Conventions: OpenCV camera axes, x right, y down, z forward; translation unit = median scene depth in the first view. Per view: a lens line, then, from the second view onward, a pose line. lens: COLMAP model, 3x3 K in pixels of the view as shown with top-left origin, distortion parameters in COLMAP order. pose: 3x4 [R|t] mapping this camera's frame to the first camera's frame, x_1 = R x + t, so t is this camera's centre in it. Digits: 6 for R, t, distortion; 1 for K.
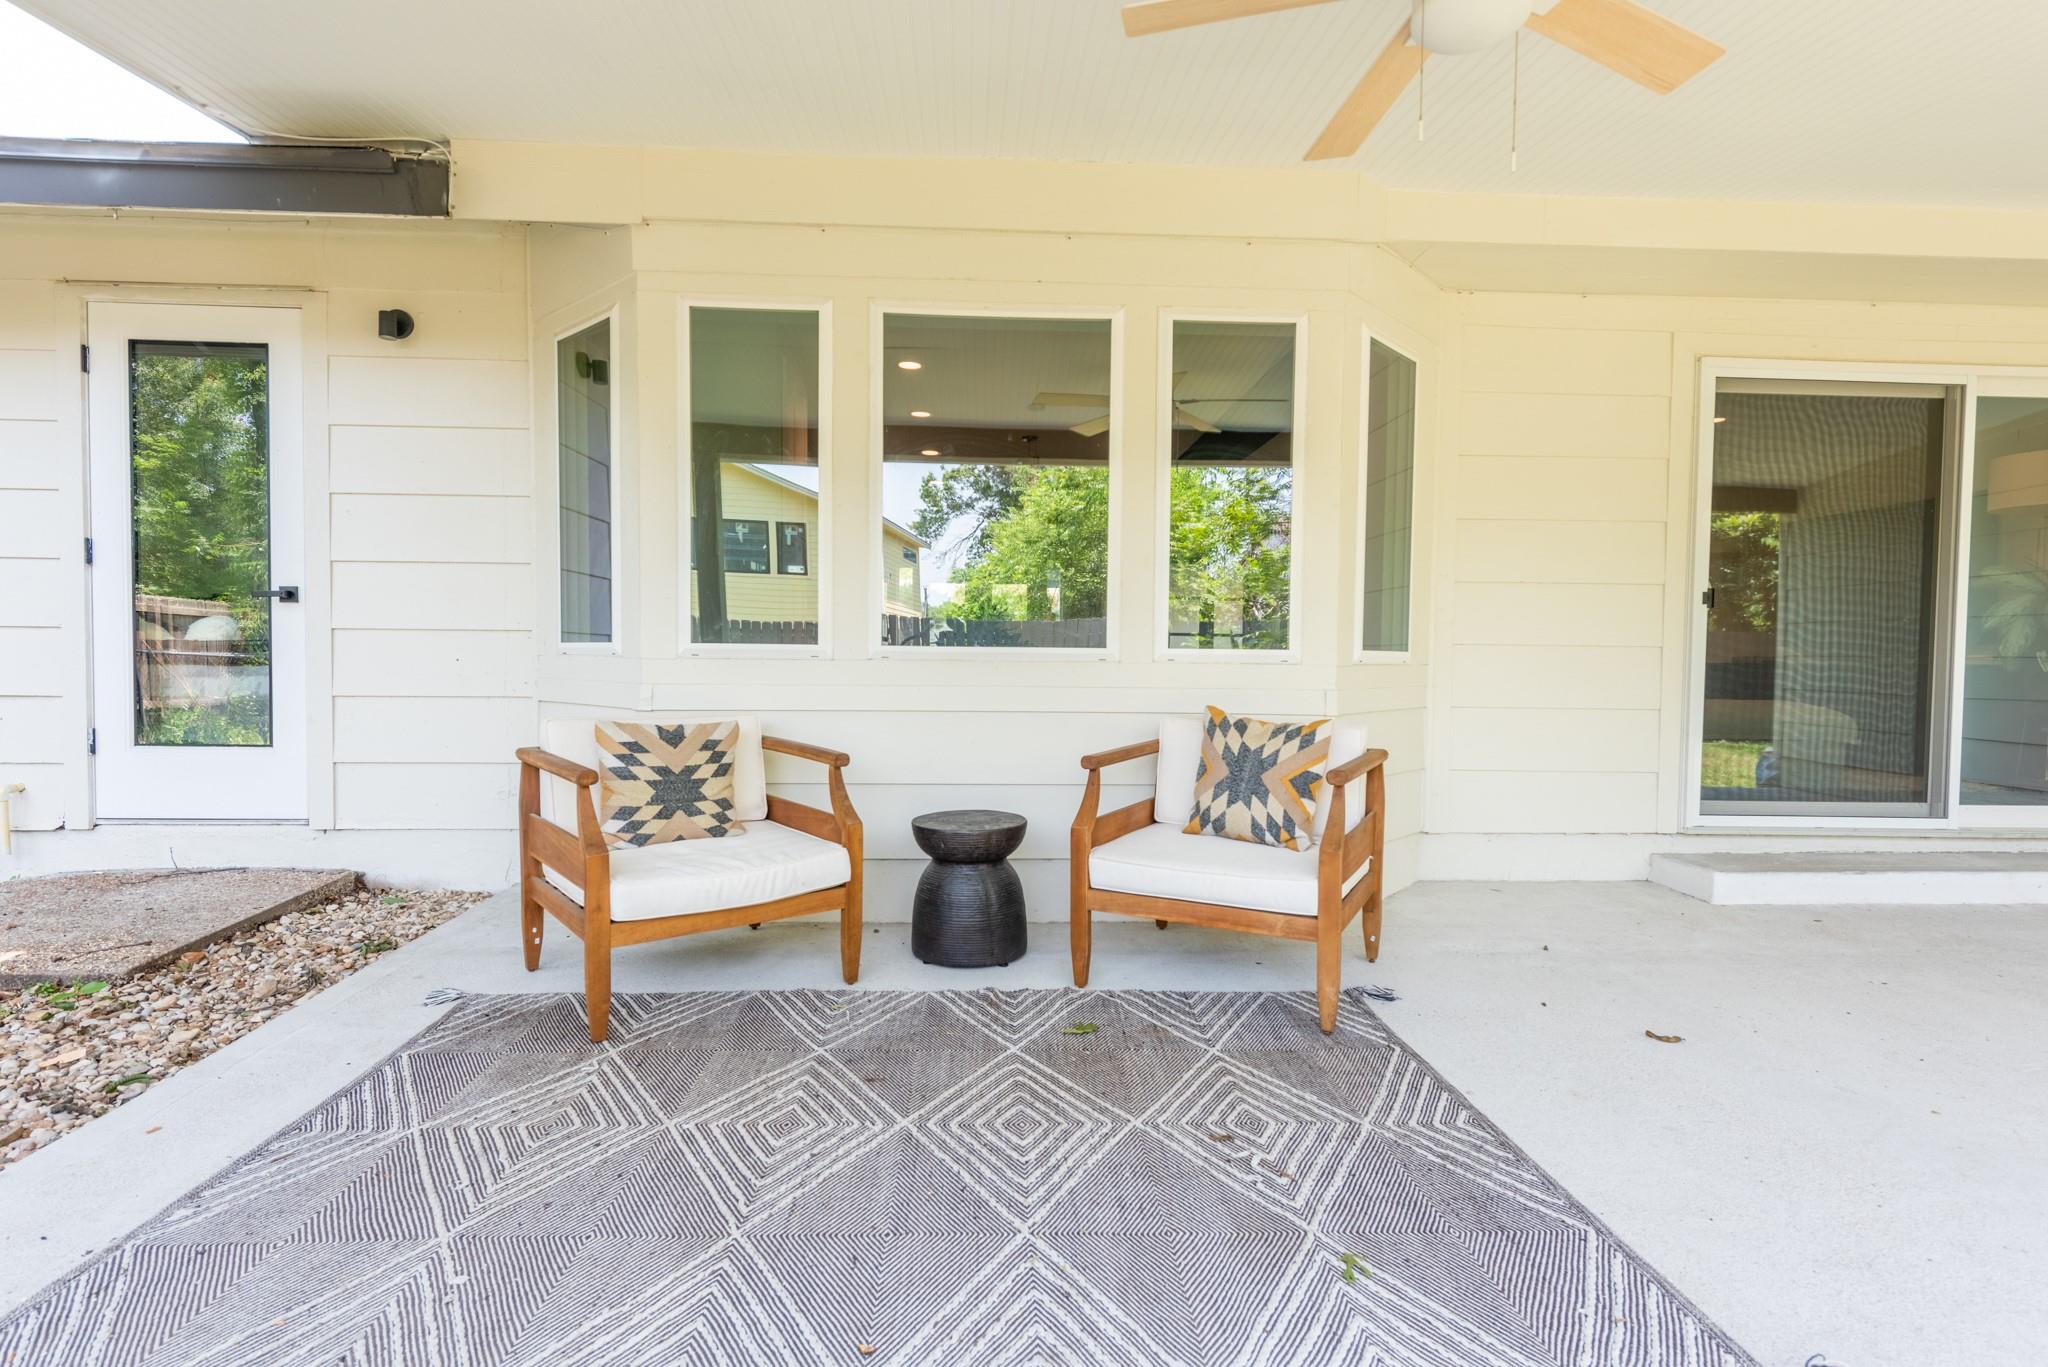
lens RADIAL K [[1013.6, 0, 1014.0], [0, 1013.6, 685.0], [0, 0, 1]] dist [0.014316, -0.001194]
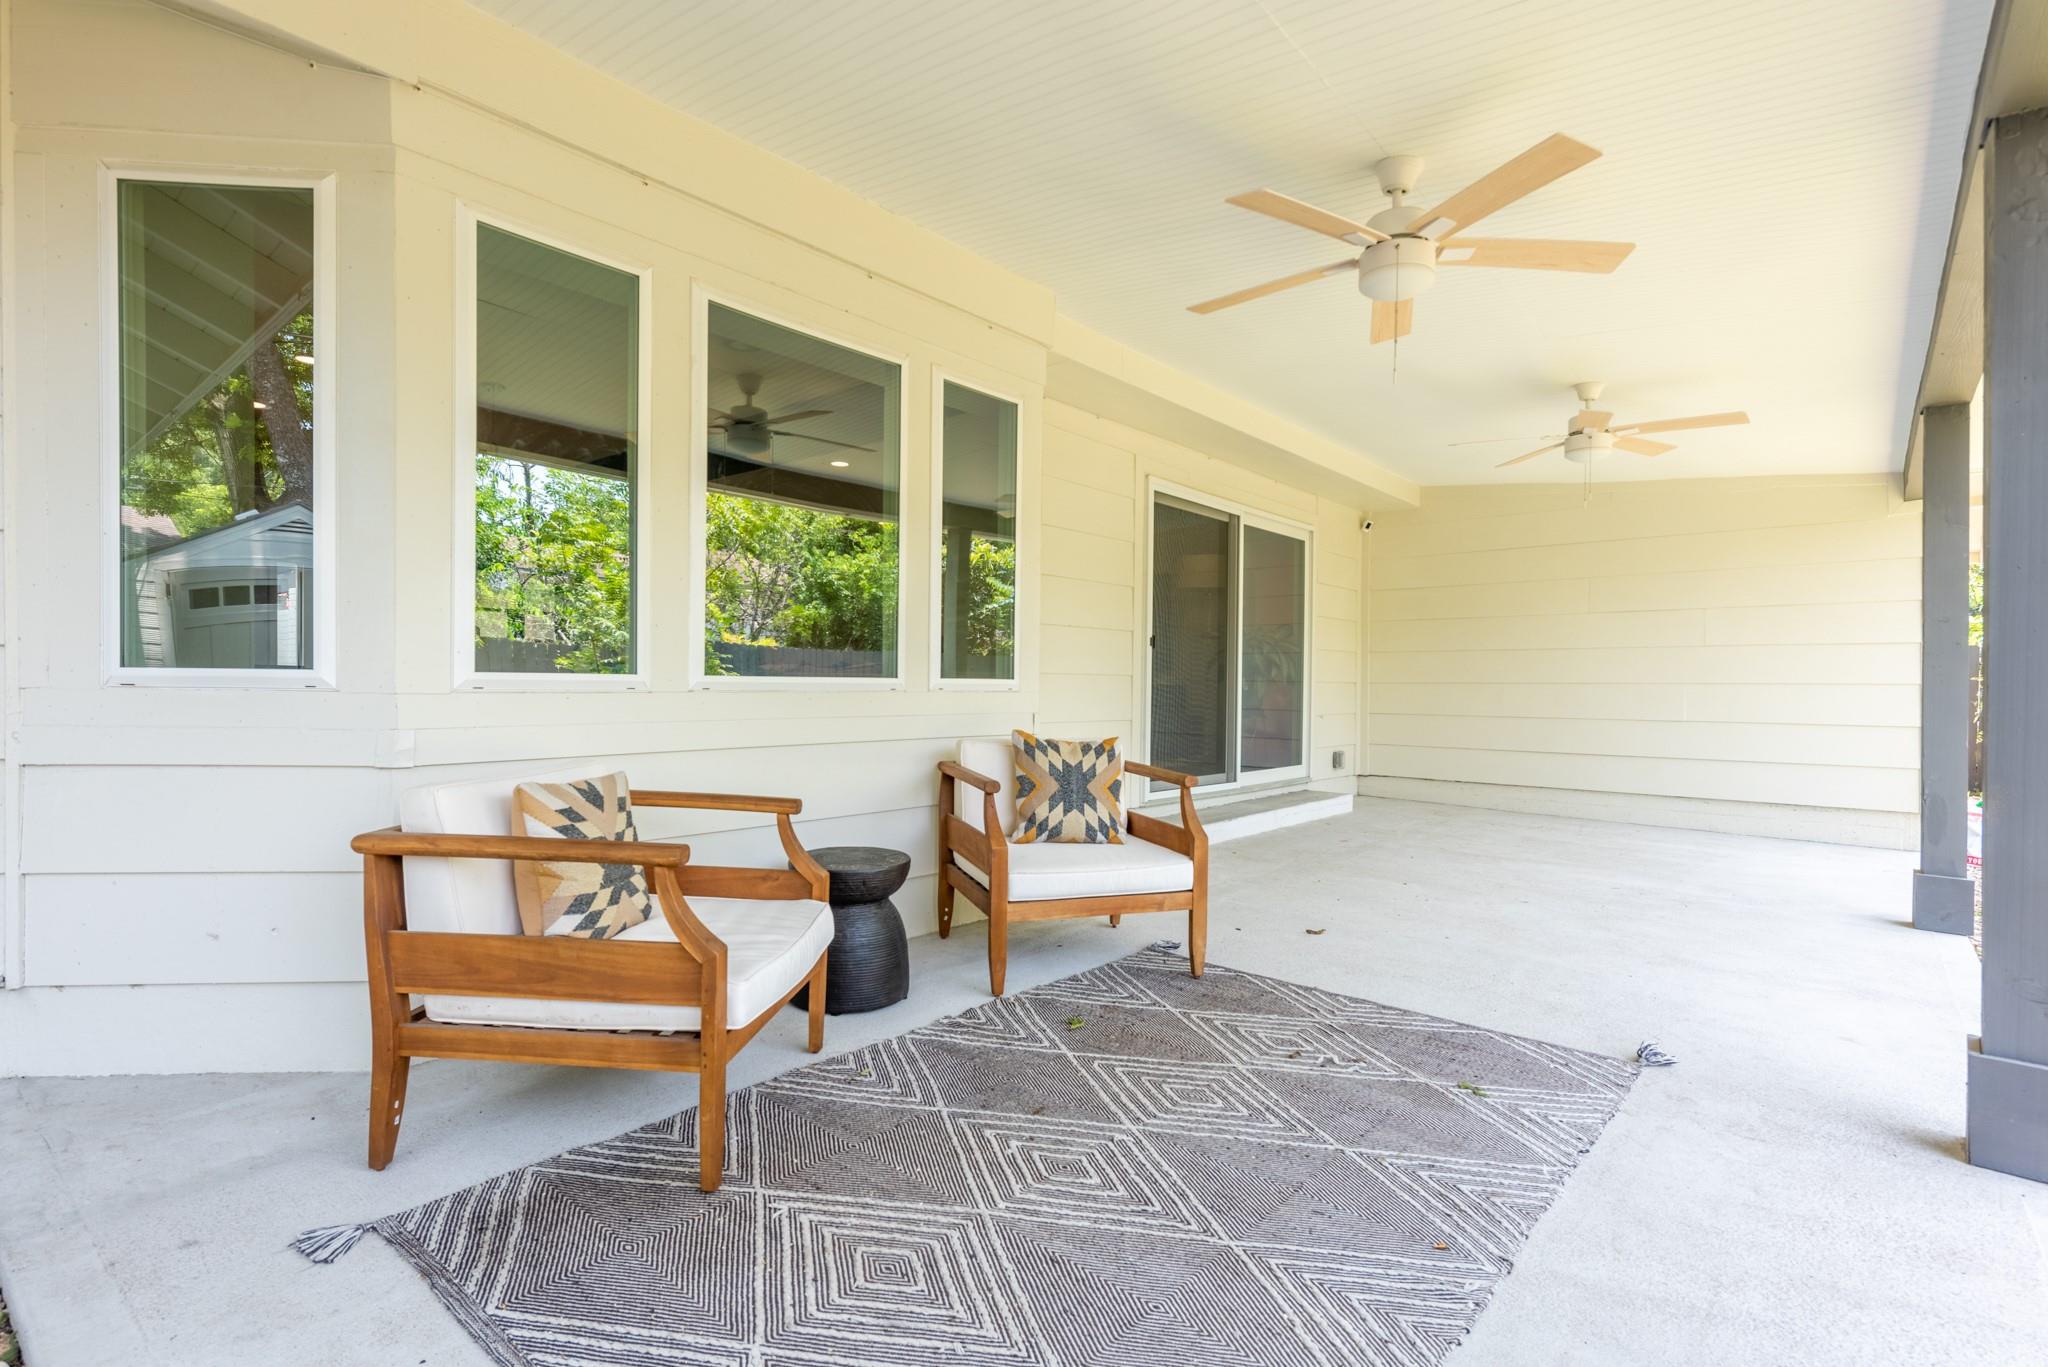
lens RADIAL K [[992.4, 0, 1019.9], [0, 992.4, 689.4], [0, 0, 1]] dist [-0.000533, 0.001366]
pose [[0.682670, -0.008634, 0.730676, -0.664887], [0.014726, 0.999890, -0.001944, -0.024873], [-0.730578, 0.012087, 0.682722, 0.249146]]
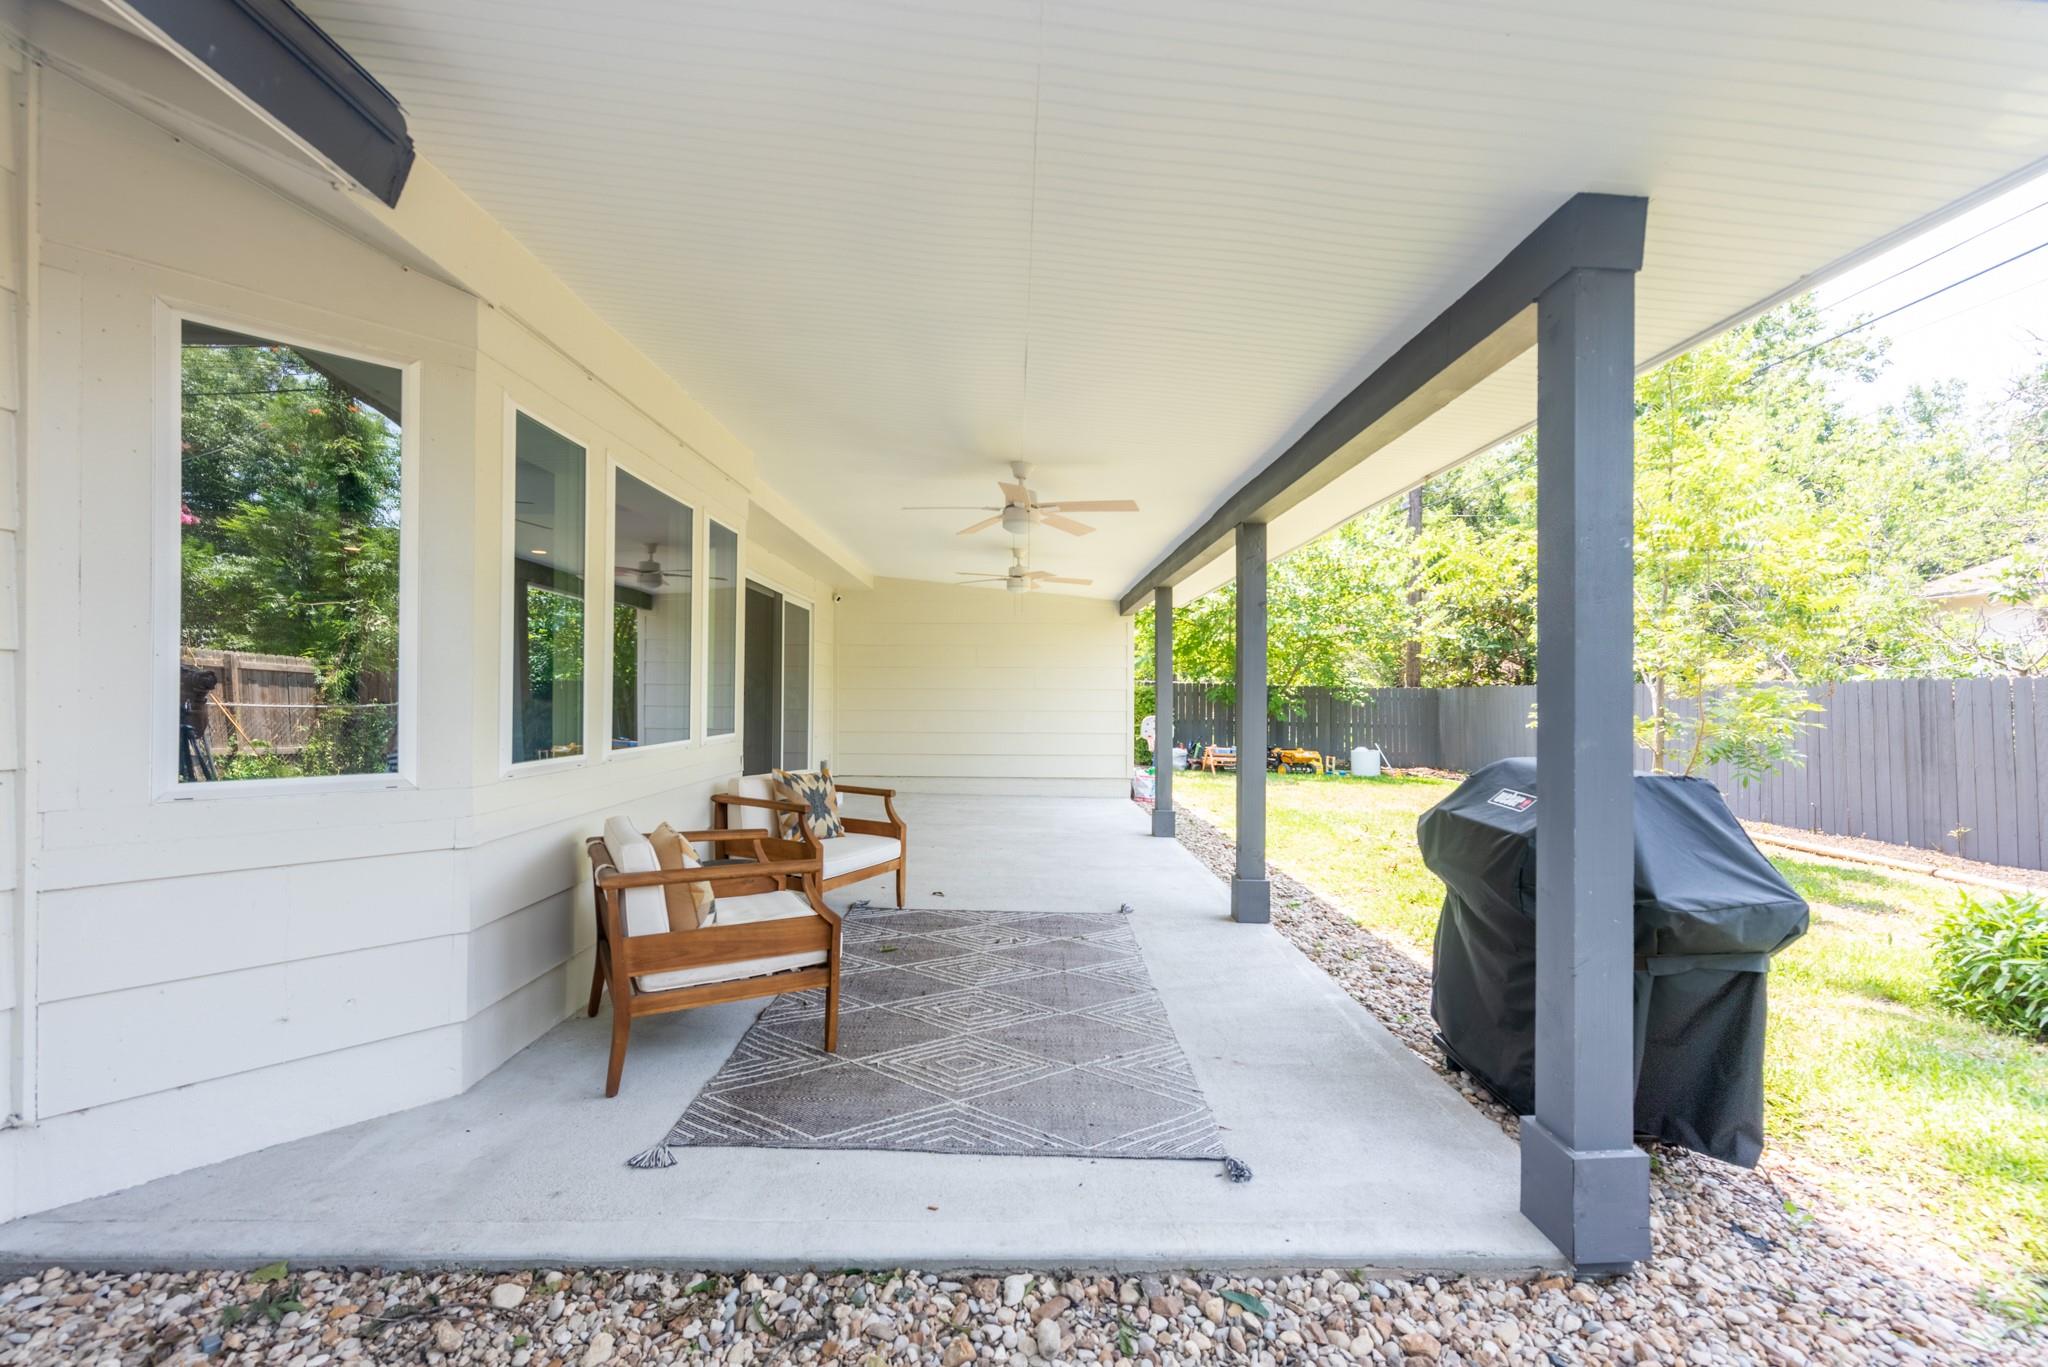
lens RADIAL K [[845.0, 0, 1028.4], [0, 845.0, 685.1], [0, 0, 1]] dist [0.002001, -0.000617]
pose [[0.026193, -0.003359, 0.999651, -1.252570], [0.015128, 0.999881, 0.002963, -0.126416], [-0.999542, 0.015046, 0.026241, 0.579256]]
